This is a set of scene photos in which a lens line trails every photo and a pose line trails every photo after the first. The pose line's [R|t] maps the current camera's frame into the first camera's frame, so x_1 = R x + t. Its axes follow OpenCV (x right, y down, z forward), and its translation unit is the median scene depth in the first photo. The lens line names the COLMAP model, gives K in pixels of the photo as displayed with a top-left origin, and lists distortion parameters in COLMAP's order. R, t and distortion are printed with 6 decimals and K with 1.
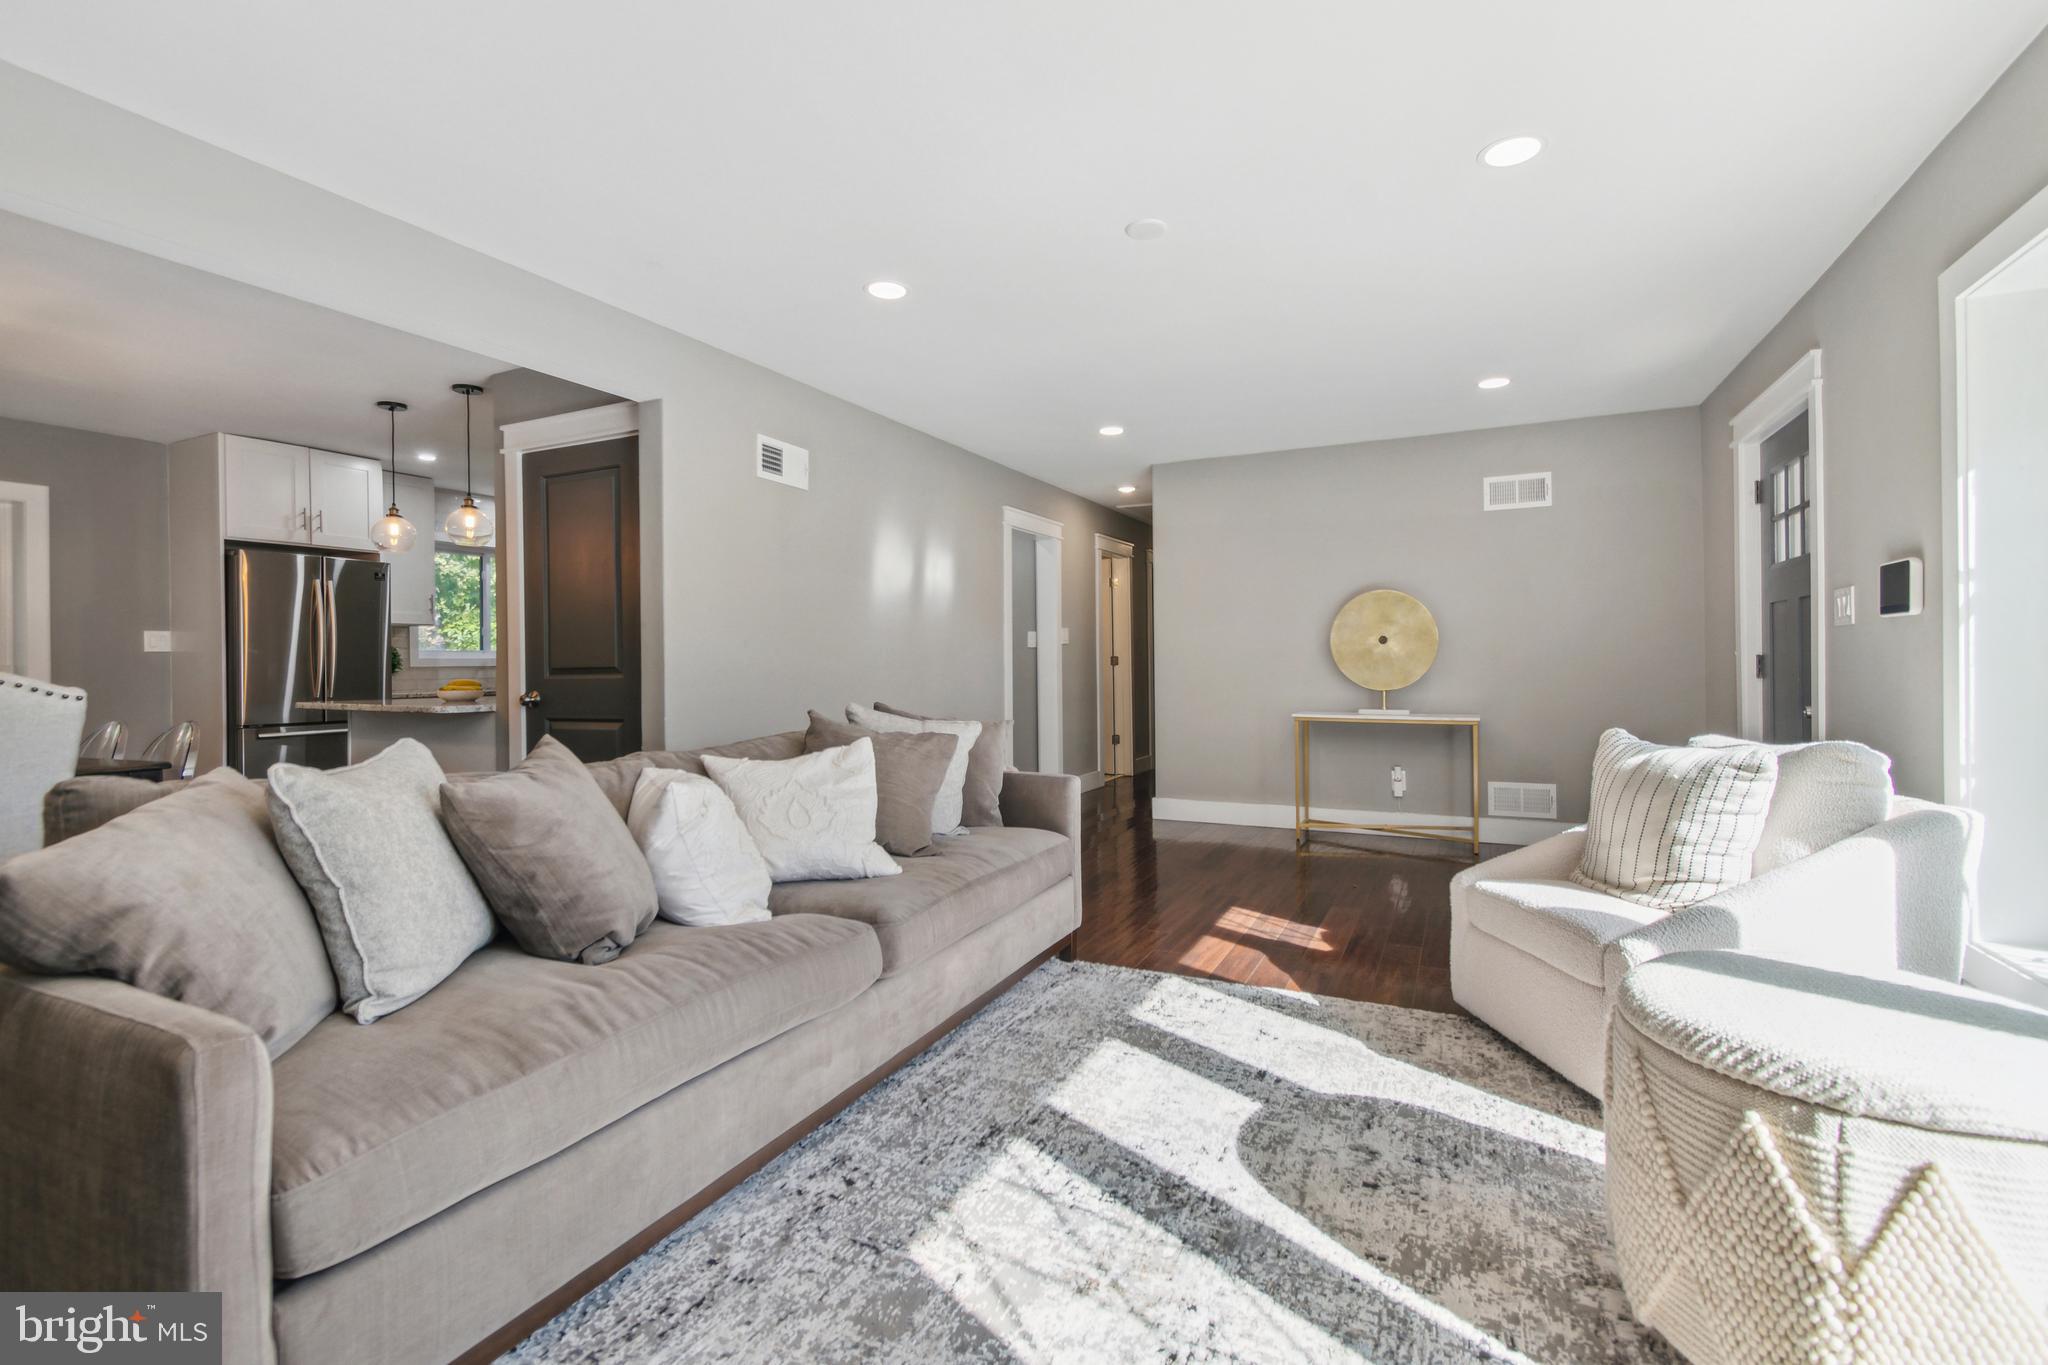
lens RADIAL K [[925.4, 0, 1037.2], [0, 925.4, 677.0], [0, 0, 1]] dist [-0.002154, -0.000358]
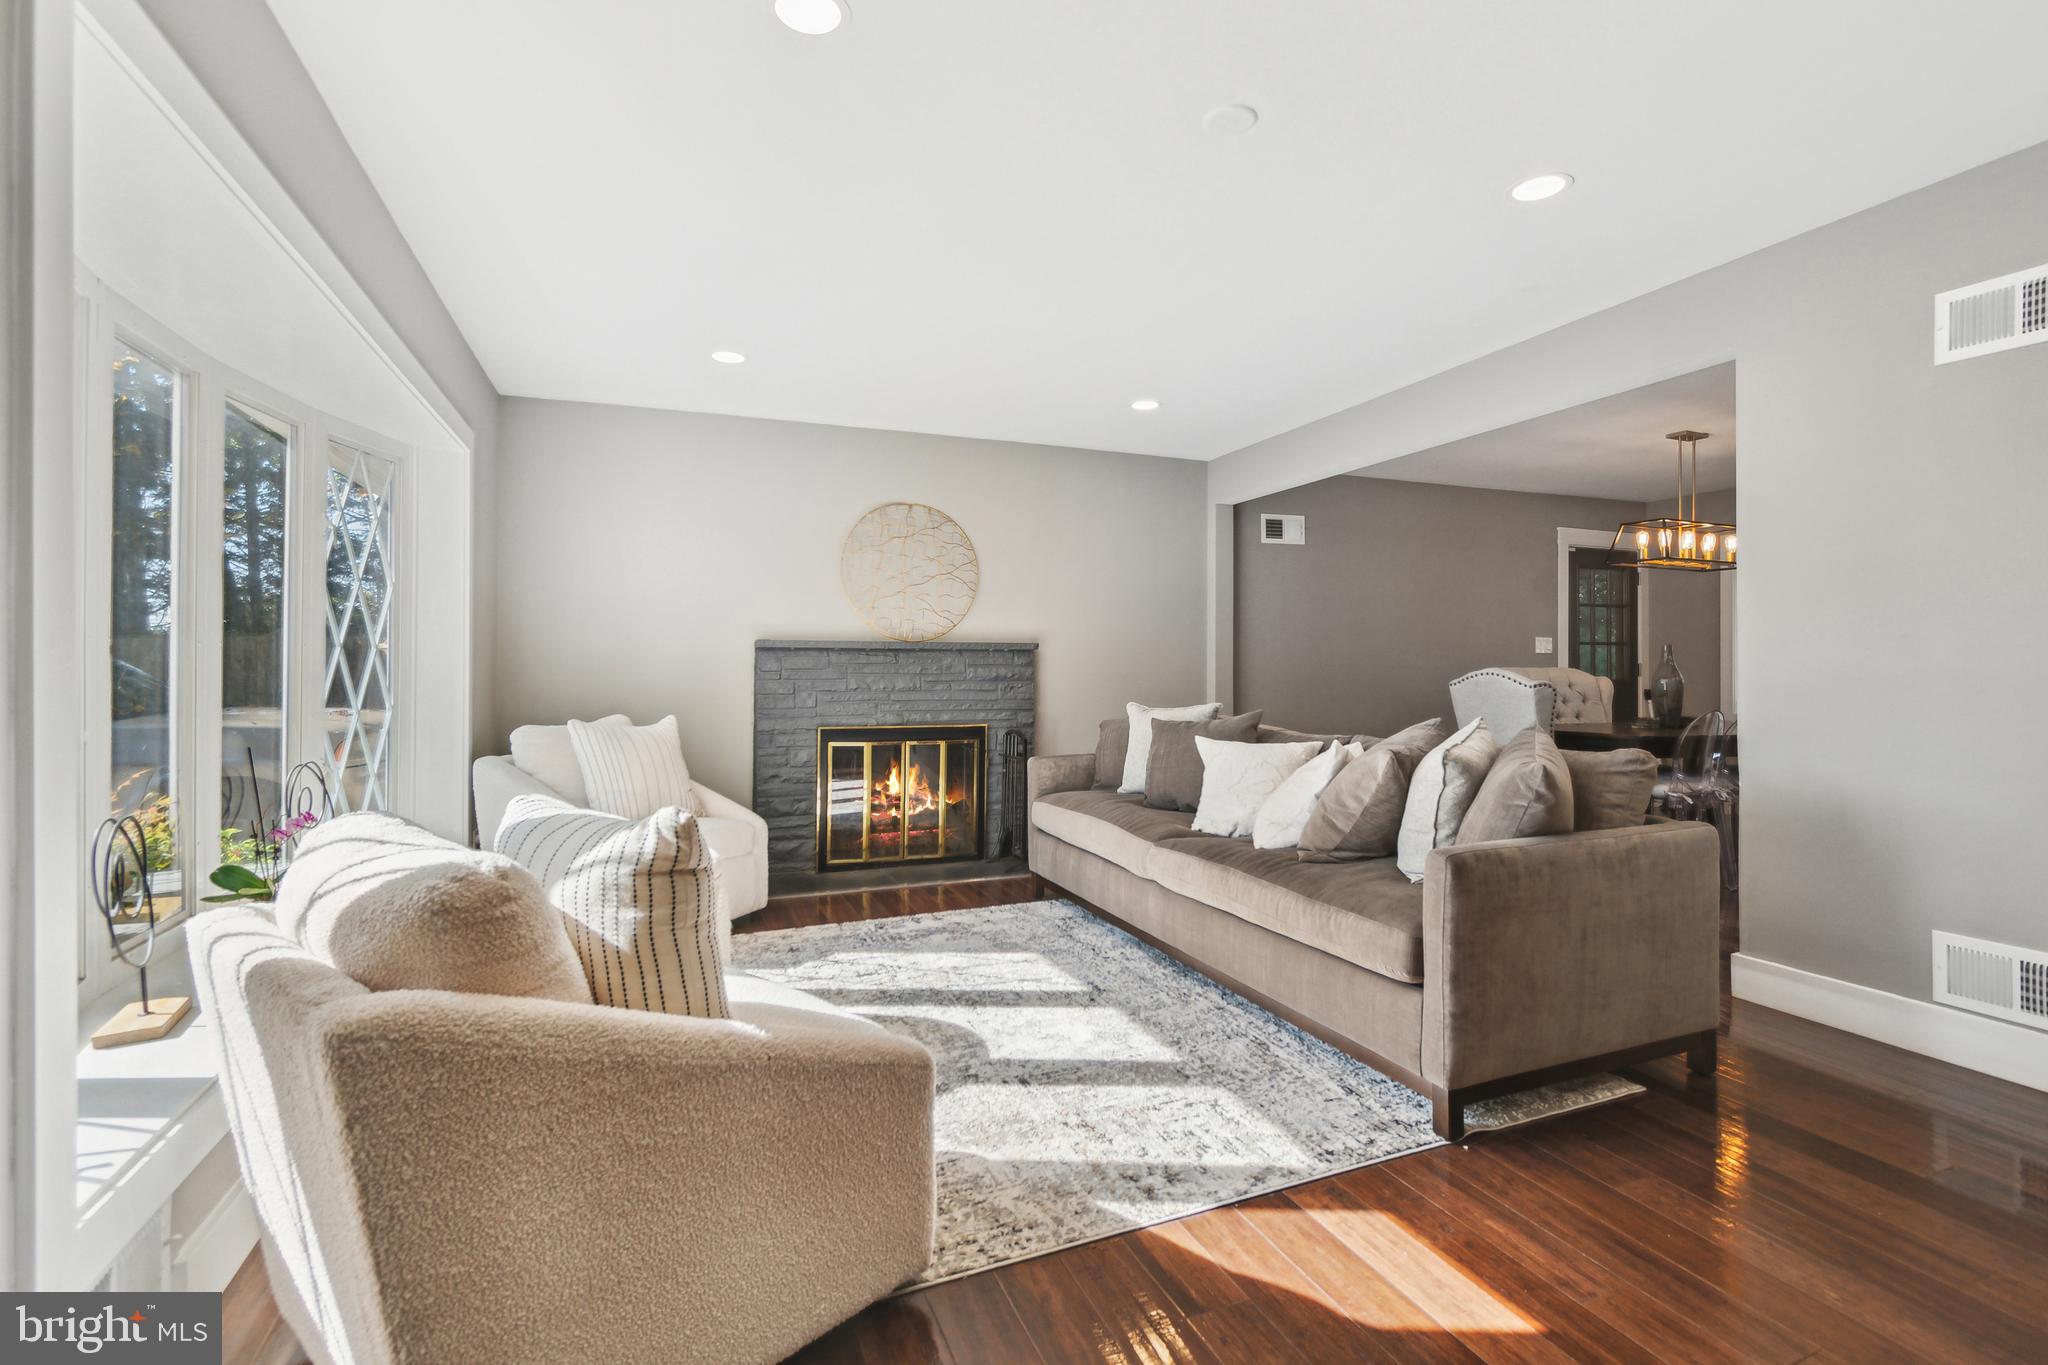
lens RADIAL K [[935.8, 0, 1043.1], [0, 935.8, 664.0], [0, 0, 1]] dist [0.007280, -0.000423]
pose [[-0.675831, 0.006626, -0.737027, 0.683876], [-0.001194, 0.999948, 0.010084, -0.030394], [0.737056, 0.007696, -0.675788, 1.184856]]
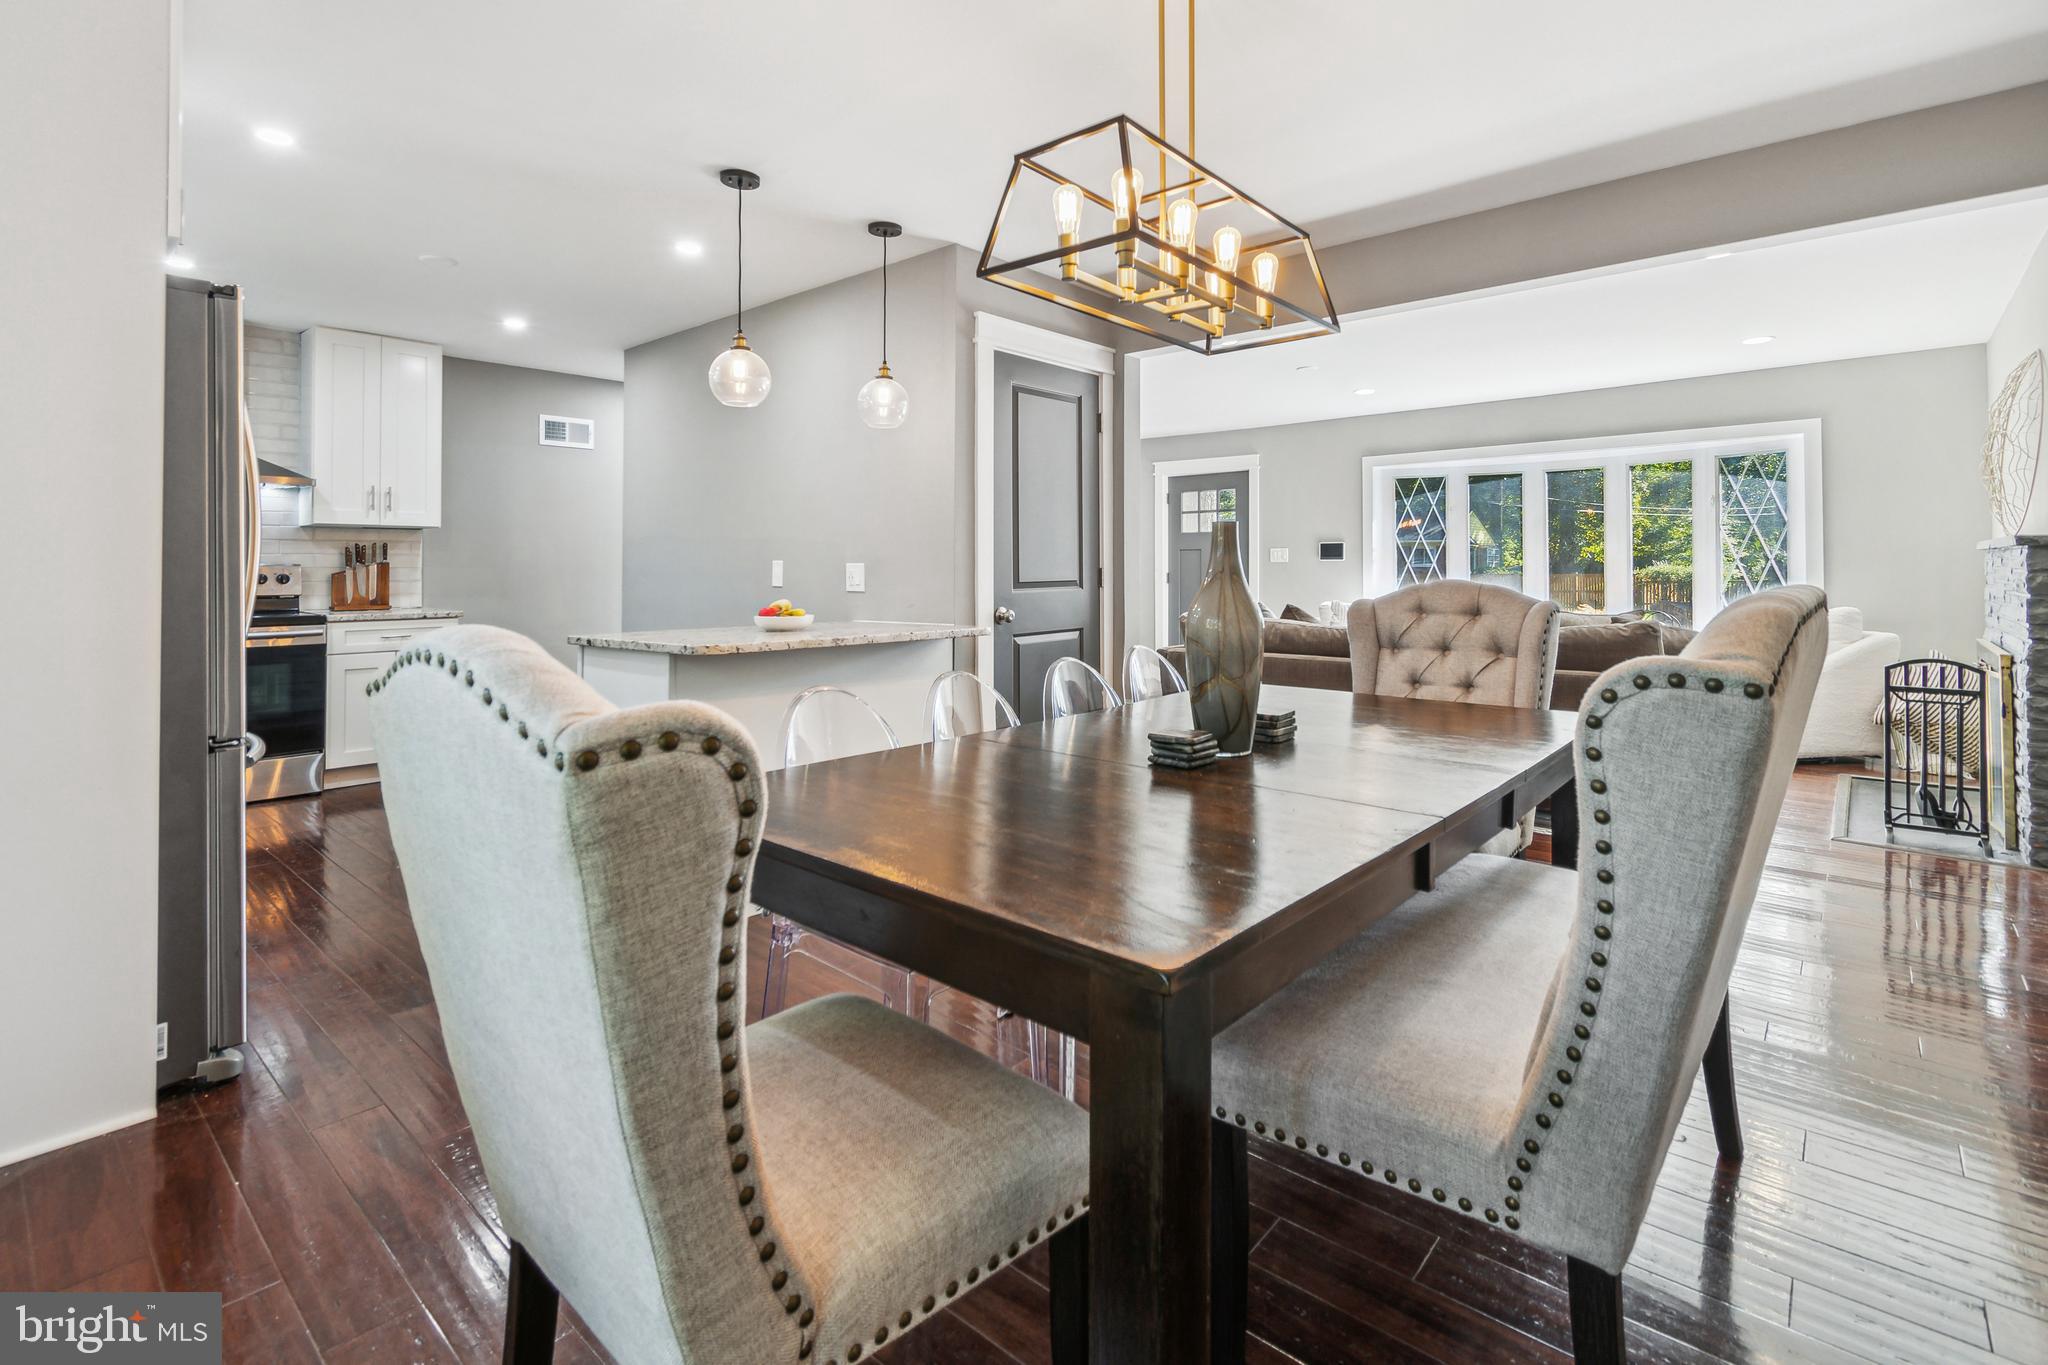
lens RADIAL K [[951.9, 0, 1046.0], [0, 951.9, 553.0], [0, 0, 1]] dist [0.001794, 0.000134]
pose [[0.261738, 0.024095, 0.964838, -1.738717], [0.011663, 0.999536, -0.028125, -0.014308], [-0.965069, 0.018614, 0.261335, 0.849492]]
